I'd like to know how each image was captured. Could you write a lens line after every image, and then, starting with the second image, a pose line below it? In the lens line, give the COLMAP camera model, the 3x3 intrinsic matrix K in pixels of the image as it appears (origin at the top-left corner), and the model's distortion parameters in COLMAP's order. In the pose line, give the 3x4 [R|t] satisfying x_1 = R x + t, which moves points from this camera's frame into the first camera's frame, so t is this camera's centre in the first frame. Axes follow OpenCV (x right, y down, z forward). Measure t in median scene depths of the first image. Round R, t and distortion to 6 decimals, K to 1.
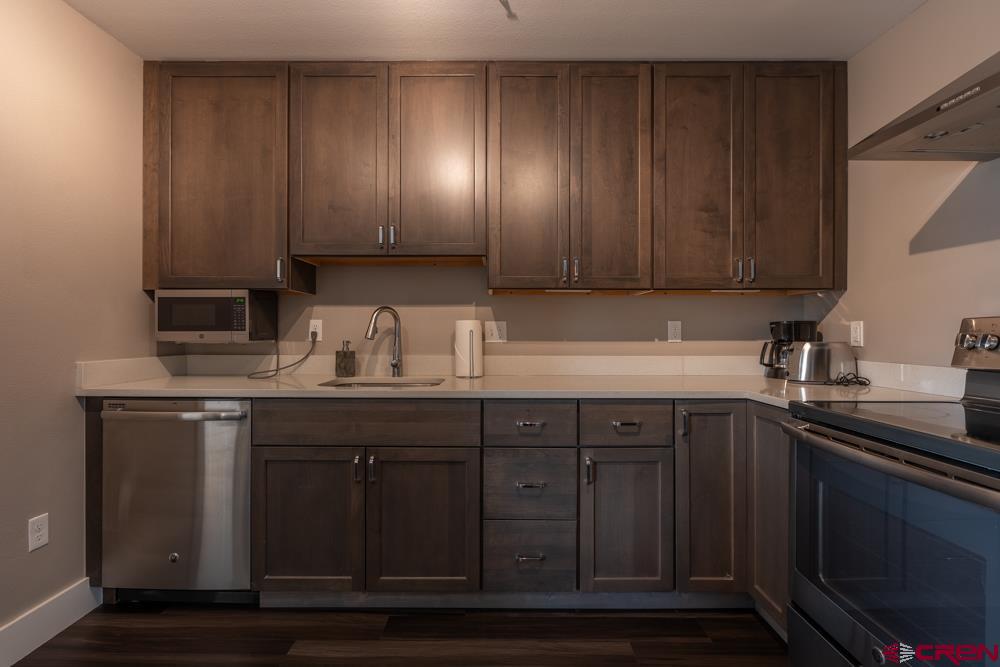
lens RADIAL K [[465.2, 0, 500.0], [0, 465.2, 333.5], [0, 0, 1]] dist [-0.002884, -0.000217]
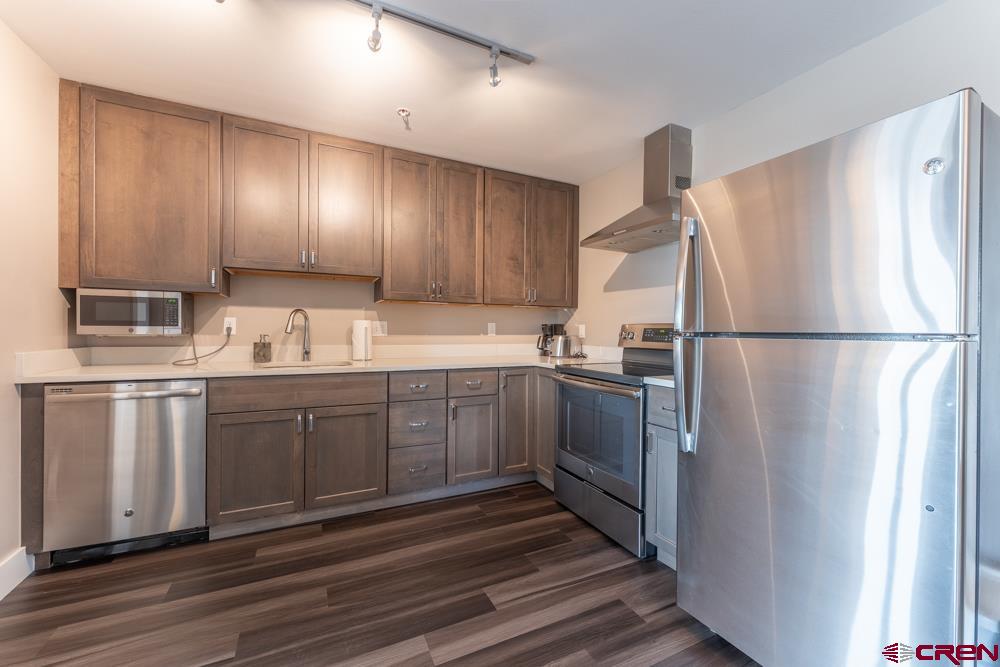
lens RADIAL K [[398.5, 0, 498.3], [0, 398.5, 333.2], [0, 0, 1]] dist [0.000277, -0.000034]
pose [[0.897148, 0.003593, 0.441714, -0.257298], [-0.007250, 0.999952, 0.006590, 0.000186], [-0.441670, -0.009115, 0.897131, -0.309594]]
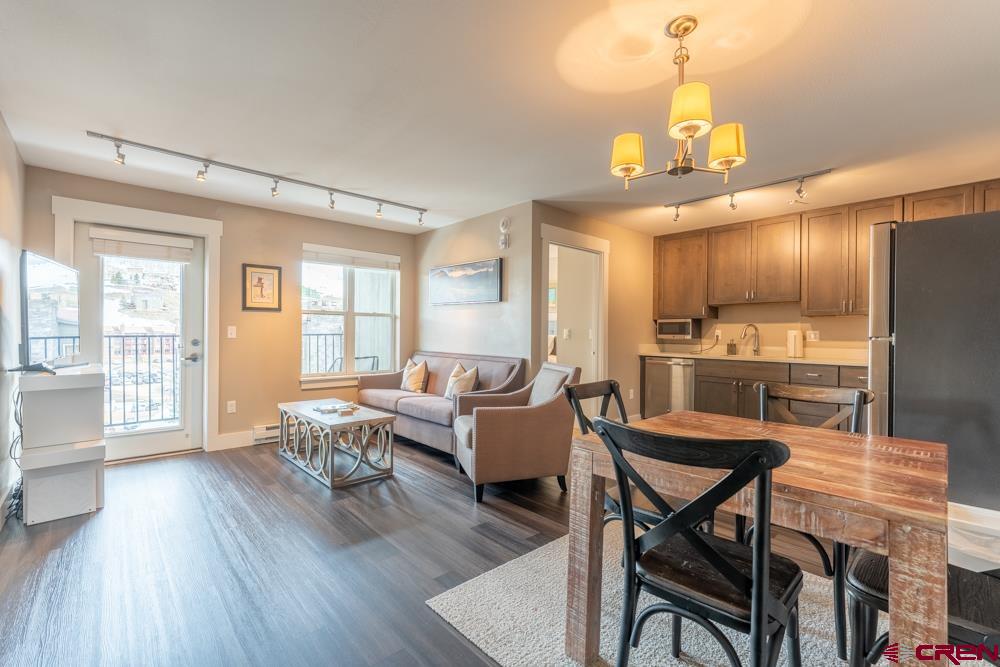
lens RADIAL K [[435.2, 0, 500.0], [0, 435.2, 333.5], [0, 0, 1]] dist [0.001214, 0.000058]
pose [[0.675526, 0.004418, -0.737323, 0.531127], [-0.009901, 0.999946, -0.003079, 0.005917], [0.737269, 0.009380, 0.675534, -1.434368]]
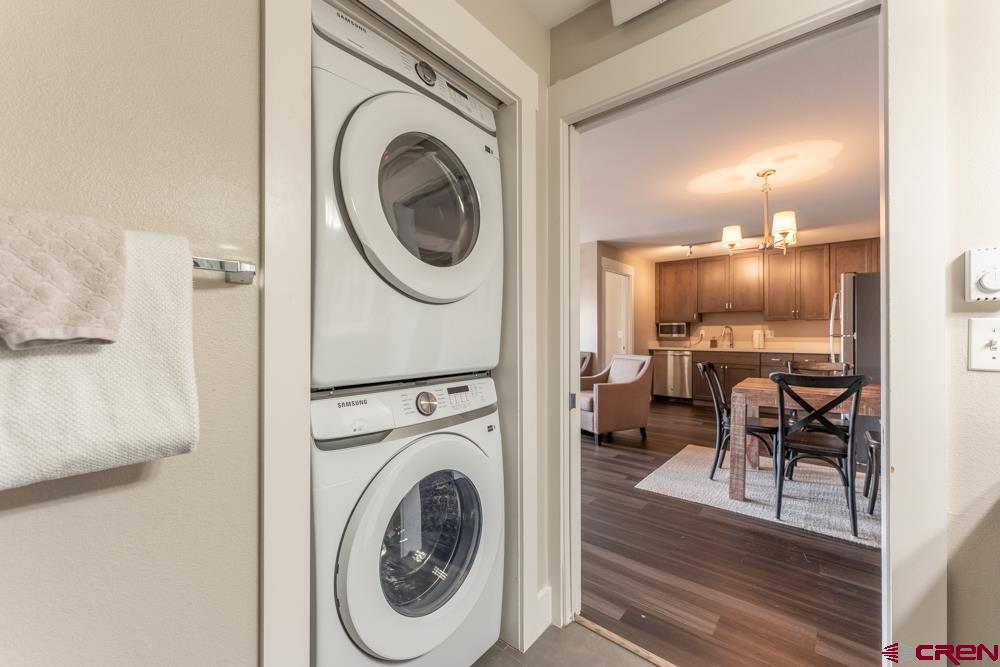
lens RADIAL K [[398.5, 0, 498.3], [0, 398.5, 333.2], [0, 0, 1]] dist [0.000277, -0.000034]
pose [[0.768141, -0.004044, -0.640268, 0.330048], [0.001505, 0.999989, -0.004511, 0.001226], [0.640279, 0.002501, 0.768138, -2.338657]]
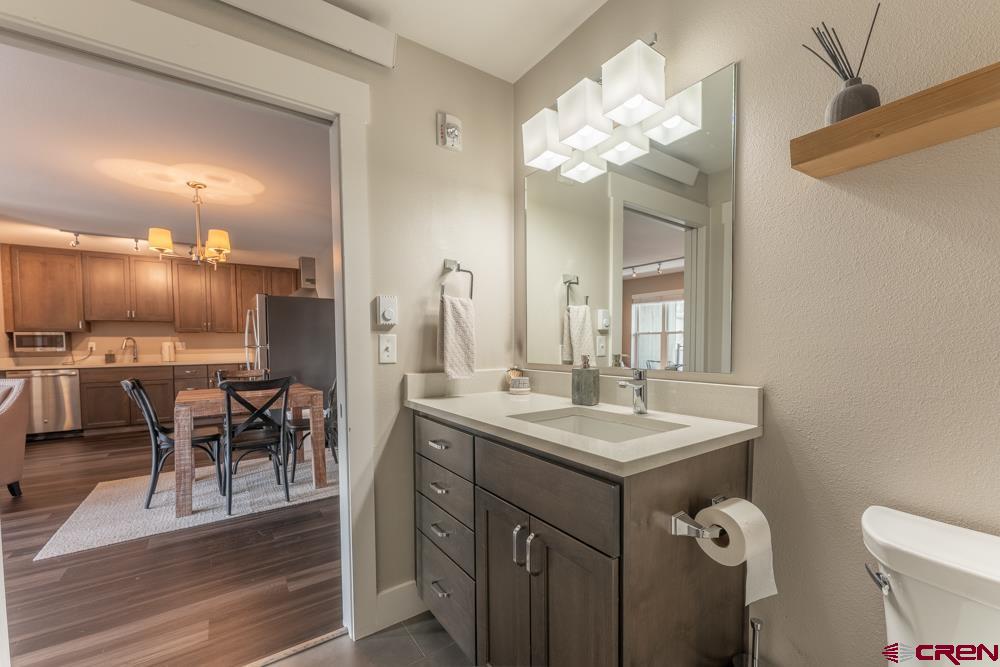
lens RADIAL K [[401.0, 0, 495.7], [0, 401.0, 357.7], [0, 0, 1]] dist [0.000636, 0.000026]
pose [[0.819848, -0.031610, 0.571709, 0.192812], [0.012853, 0.999239, 0.036817, 0.002708], [-0.572437, -0.022836, 0.819630, -2.438122]]
